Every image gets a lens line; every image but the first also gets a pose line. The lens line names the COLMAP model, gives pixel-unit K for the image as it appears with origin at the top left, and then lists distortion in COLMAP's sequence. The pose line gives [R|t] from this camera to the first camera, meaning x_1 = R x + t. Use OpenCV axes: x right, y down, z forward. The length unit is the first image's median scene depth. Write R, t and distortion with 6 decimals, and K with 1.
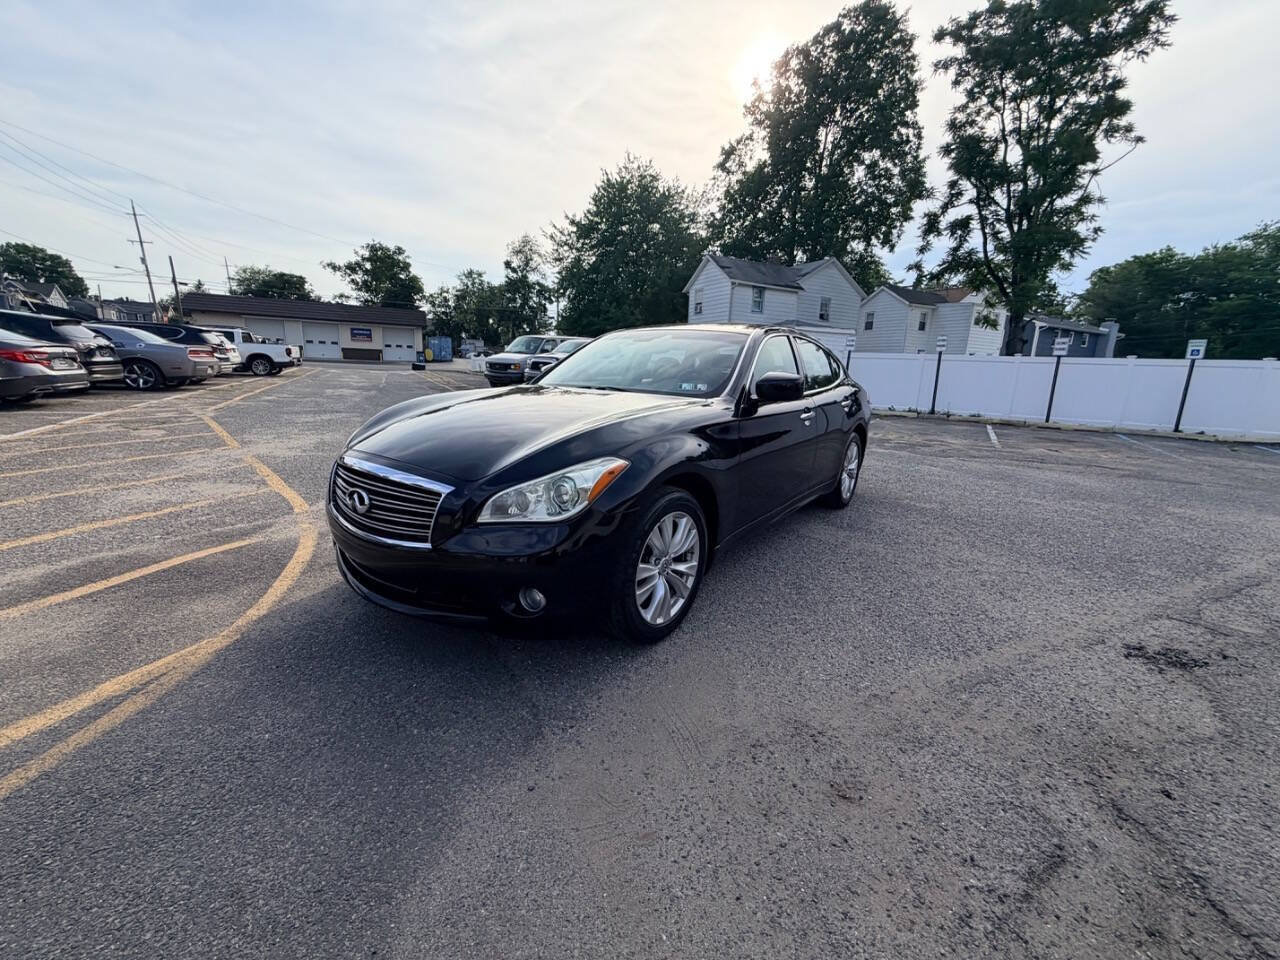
lens RADIAL K [[505.3, 0, 640.1], [0, 505.3, 484.0], [0, 0, 1]] dist [0.000681, -0.000133]
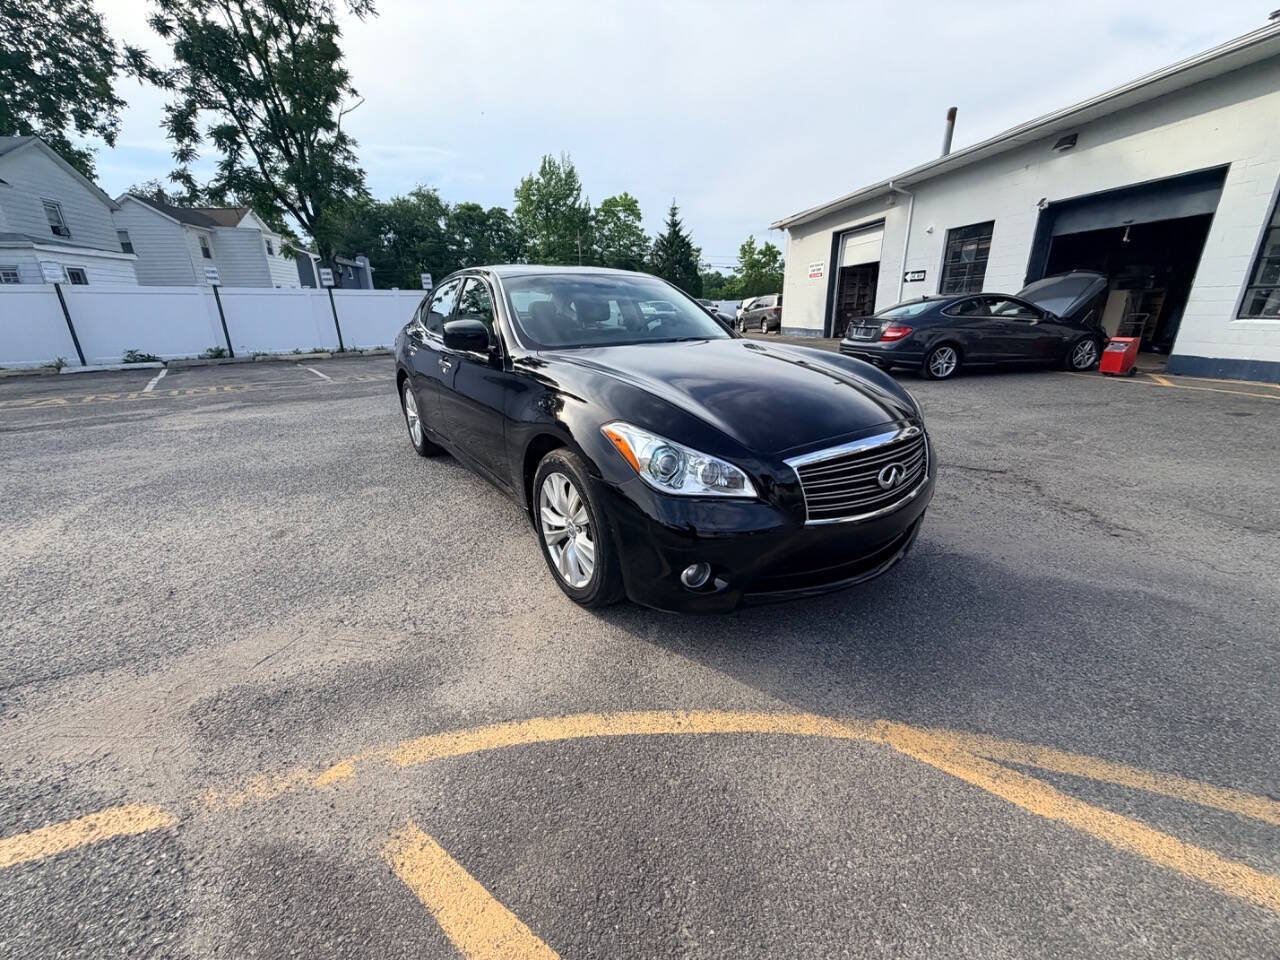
lens RADIAL K [[509.3, 0, 637.1], [0, 509.3, 479.9], [0, 0, 1]] dist [0.000161, -0.000041]
pose [[0.320739, -0.343184, 0.882809, -0.115235], [0.240387, 0.931028, 0.274592, -0.024958], [-0.916155, 0.124144, 0.381114, 0.080289]]
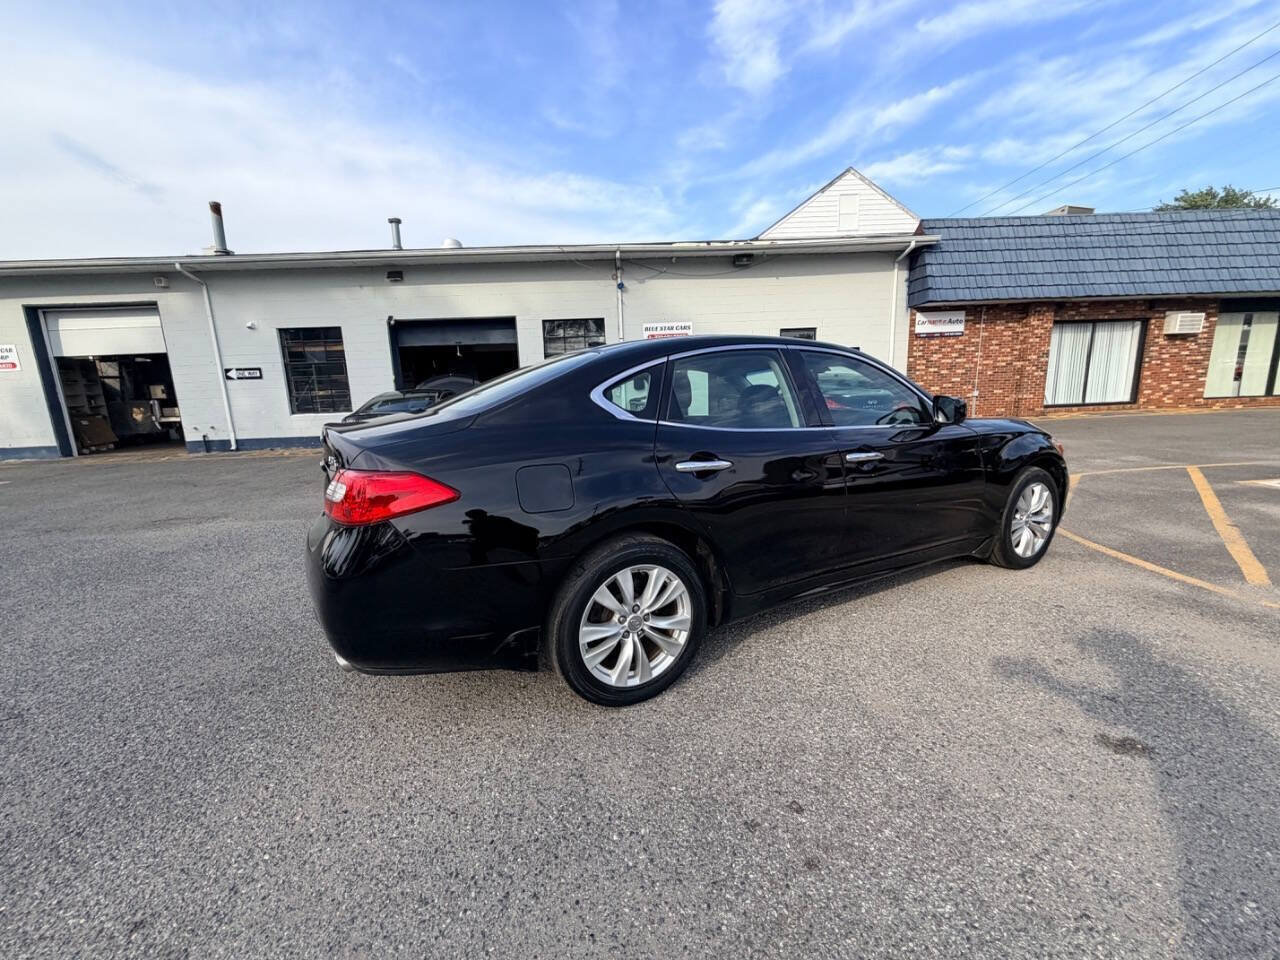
lens RADIAL K [[509.3, 0, 637.1], [0, 509.3, 479.9], [0, 0, 1]] dist [0.000161, -0.000041]
pose [[-0.902060, -0.084261, 0.423305, -0.013870], [0.096427, 0.916624, 0.387946, -0.064961], [-0.420700, 0.390769, -0.818725, 0.262803]]
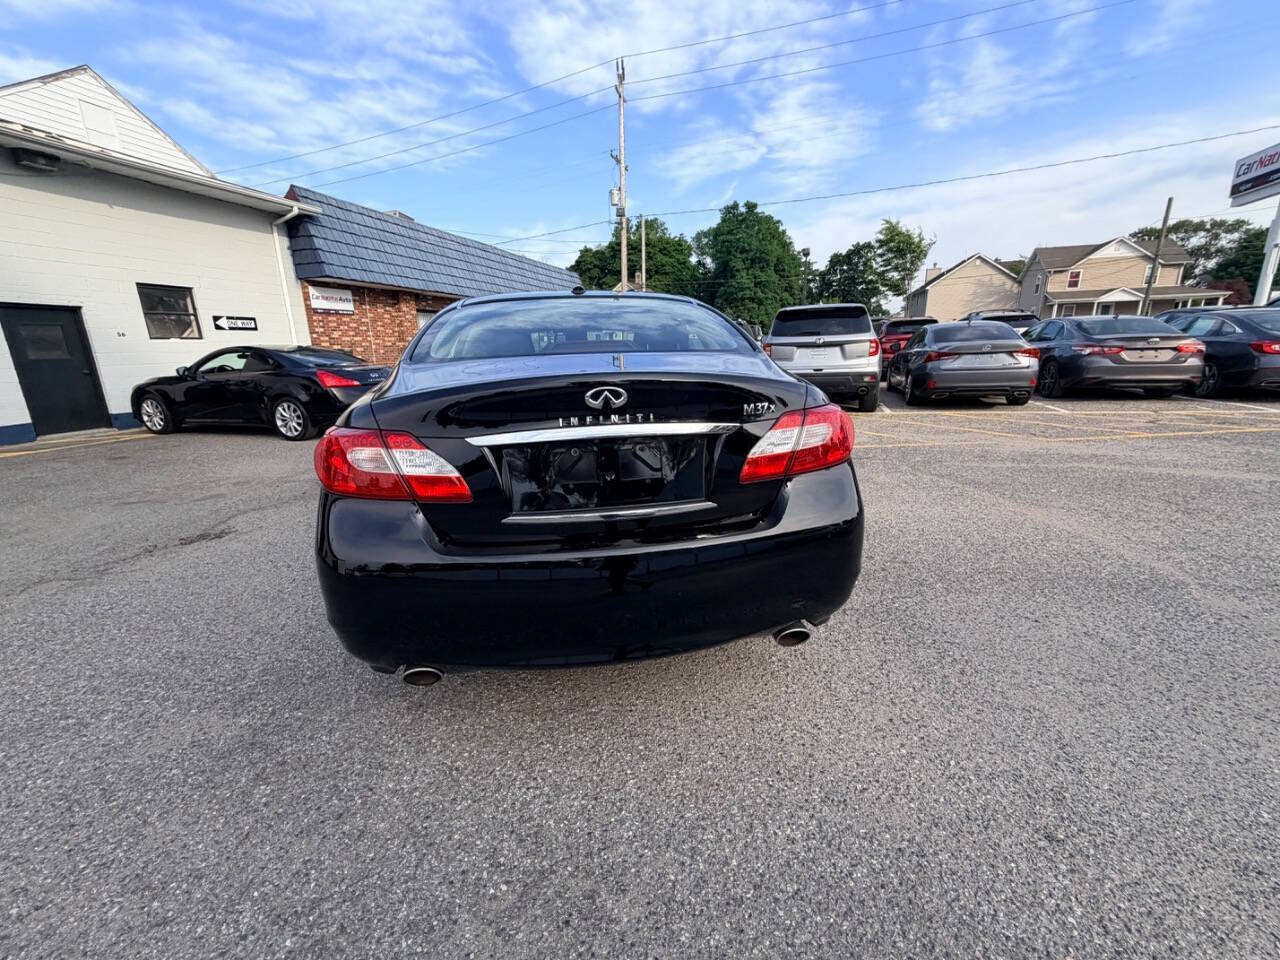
lens RADIAL K [[510.5, 0, 638.6], [0, 510.5, 479.0], [0, 0, 1]] dist [0.001382, -0.000594]
pose [[-0.700056, 0.158371, -0.696304, 0.101854], [-0.159164, 0.915961, 0.368352, -0.055249], [0.696124, 0.368693, -0.616017, 0.249423]]
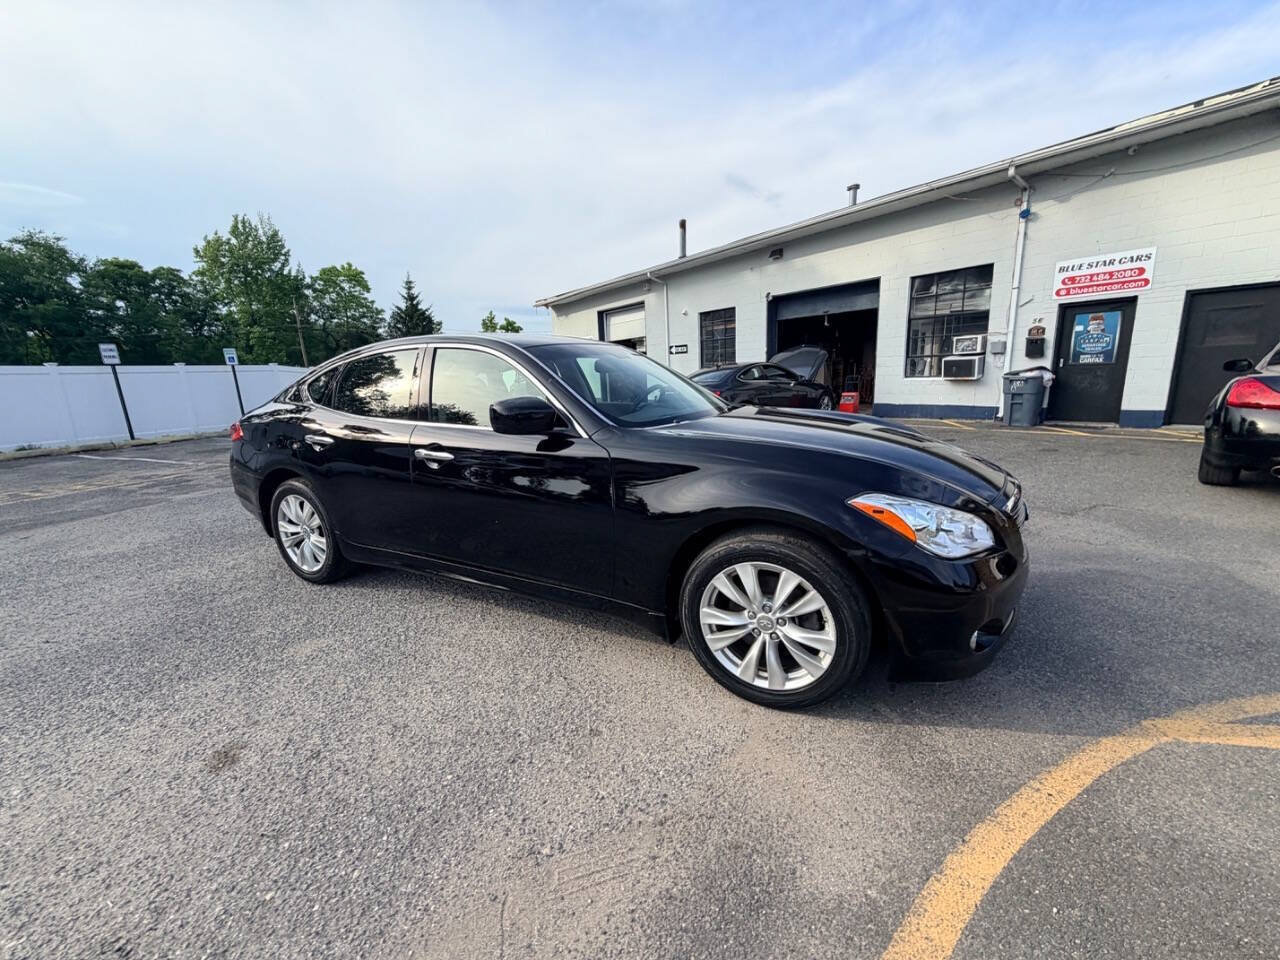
lens RADIAL K [[509.3, 0, 638.4], [0, 509.3, 480.1], [0, 0, 1]] dist [0.001177, -0.000077]
pose [[-0.159567, -0.235761, 0.958621, -0.109567], [0.252435, 0.929034, 0.270504, -0.040254], [-0.954366, 0.285153, -0.088728, 0.140400]]
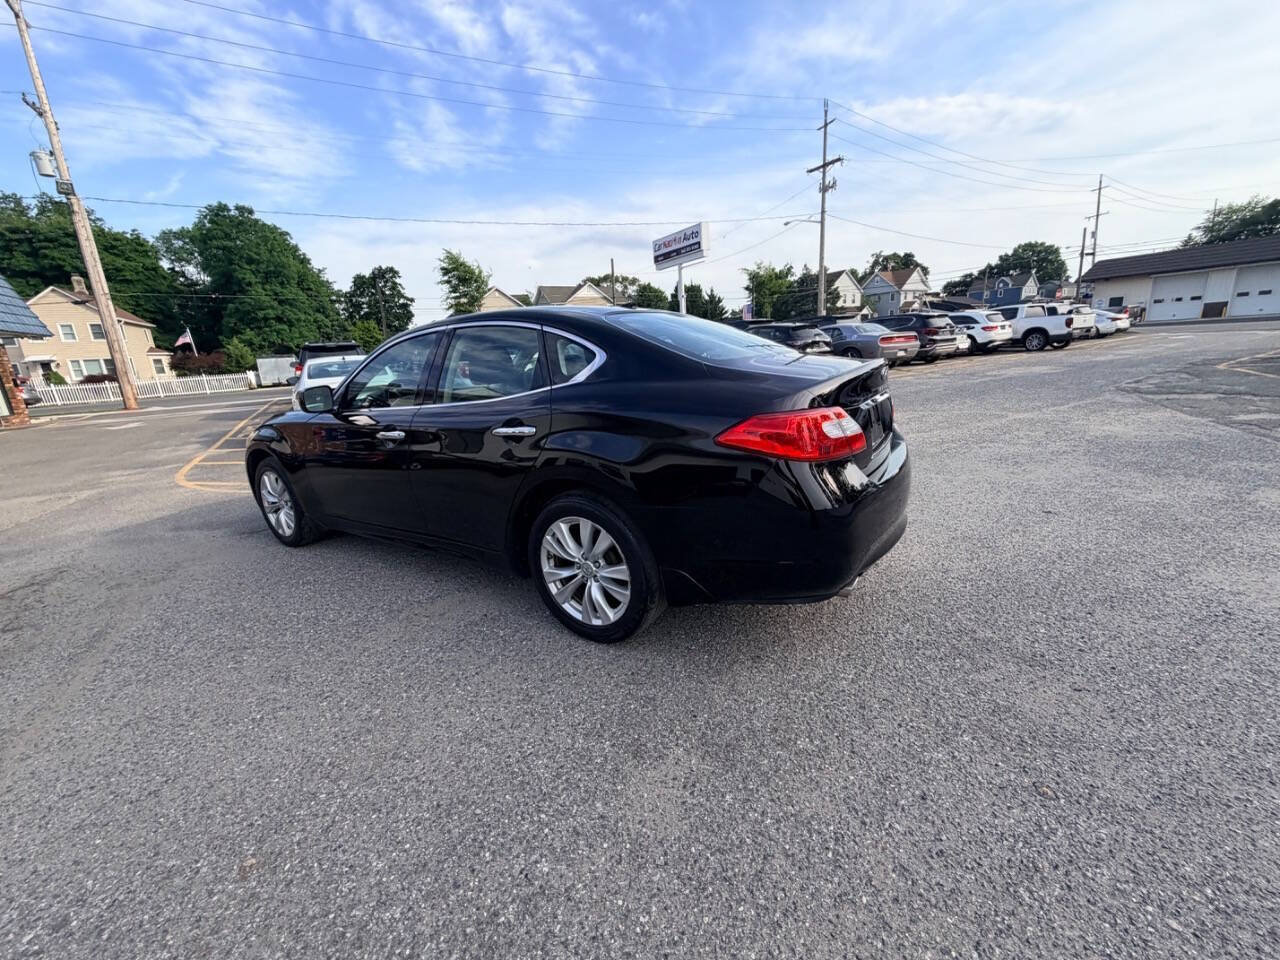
lens RADIAL K [[509.3, 0, 638.4], [0, 509.3, 480.1], [0, 0, 1]] dist [0.001177, -0.000077]
pose [[0.064240, 0.206125, -0.976415, 0.149801], [-0.159932, 0.967915, 0.193809, -0.036619], [0.985035, 0.143710, 0.095145, 0.168567]]
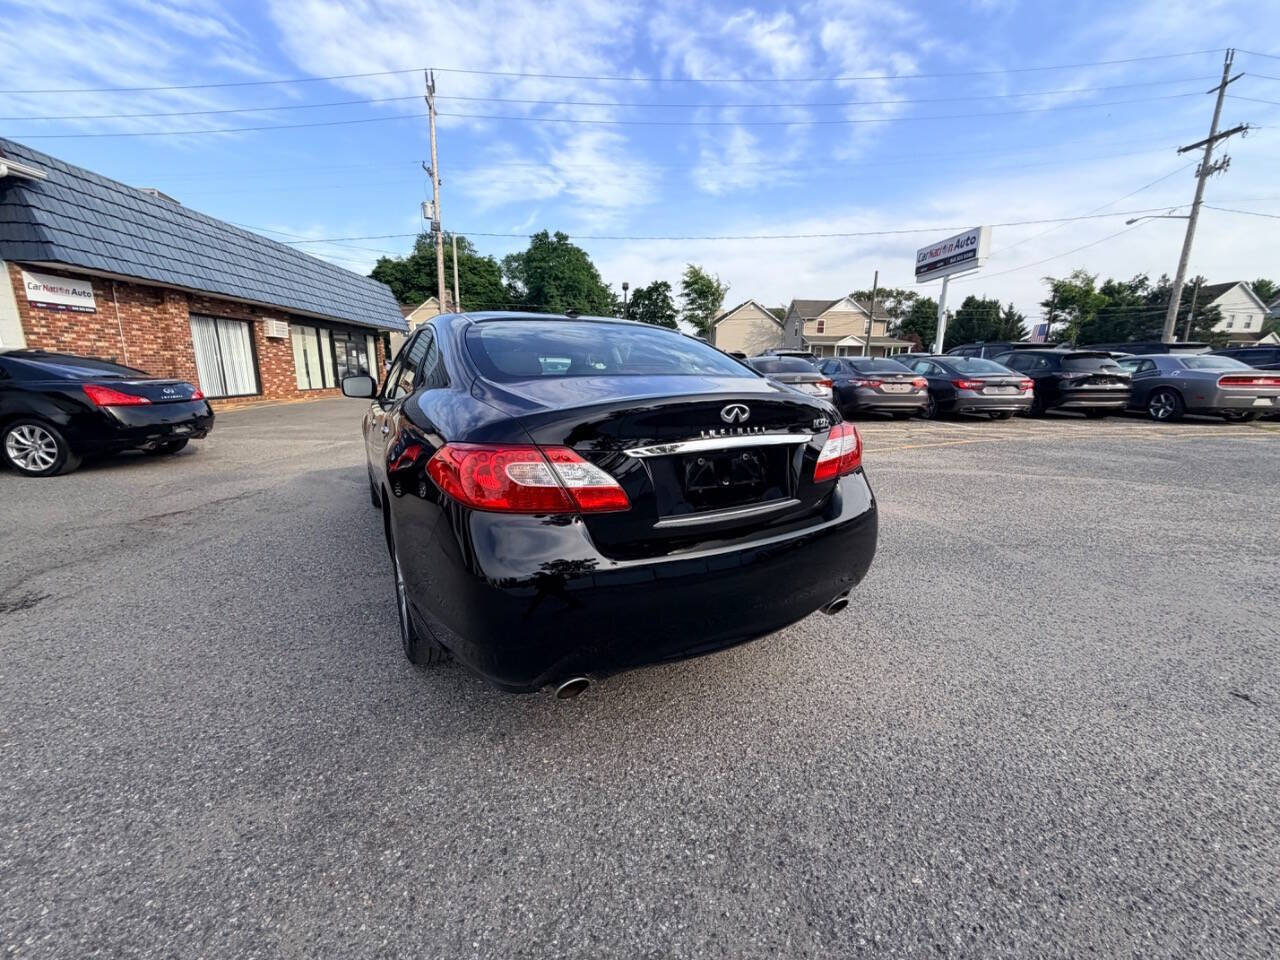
lens RADIAL K [[509.5, 0, 640.0], [0, 509.5, 480.0], [0, 0, 1]] dist [0.001524, -0.000245]
pose [[-0.401007, 0.152978, -0.903212, 0.126407], [-0.226297, 0.938859, 0.259487, -0.049124], [0.887684, 0.308450, -0.341870, 0.225988]]
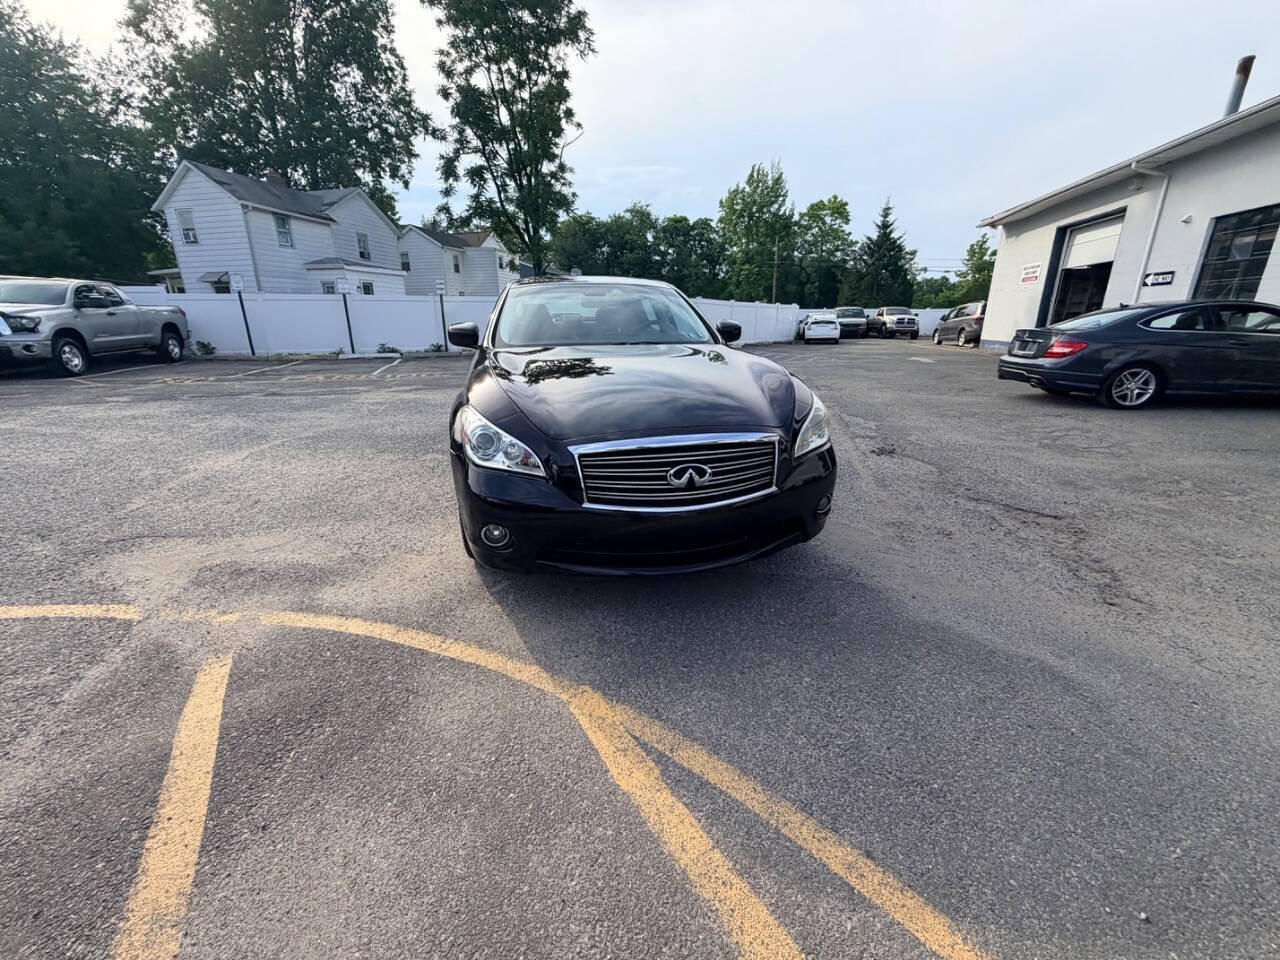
lens RADIAL K [[507.2, 0, 634.8], [0, 507.2, 479.3], [0, 0, 1]] dist [0.000716, -0.000176]
pose [[0.644194, -0.271481, 0.715061, -0.098757], [0.201167, 0.962112, 0.184046, -0.012163], [-0.737933, 0.025285, 0.674400, 0.031174]]
